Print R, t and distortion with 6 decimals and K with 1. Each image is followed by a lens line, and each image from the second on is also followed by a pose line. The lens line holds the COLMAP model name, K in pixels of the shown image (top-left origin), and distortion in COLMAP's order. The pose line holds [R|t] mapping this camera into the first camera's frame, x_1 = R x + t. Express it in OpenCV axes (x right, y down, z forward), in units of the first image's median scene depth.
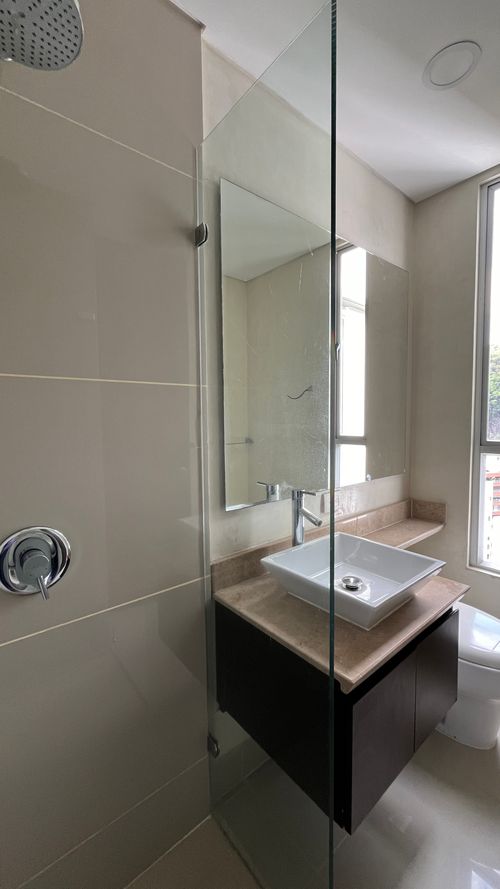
lens RADIAL K [[362.1, 0, 252.0], [0, 362.1, 443.4], [0, 0, 1]] dist [-0.002516, -0.000177]
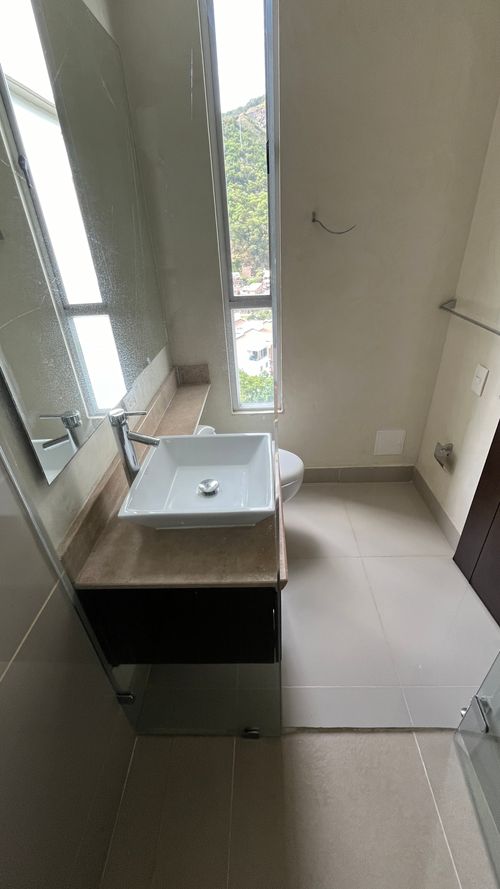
lens RADIAL K [[362.1, 0, 252.0], [0, 362.1, 443.4], [0, 0, 1]] dist [-0.002516, -0.000177]
pose [[0.662795, -0.397688, 0.634466, -0.210492], [0.096752, 0.885689, 0.454086, -0.143834], [-0.742524, -0.239580, 0.625507, 0.306450]]
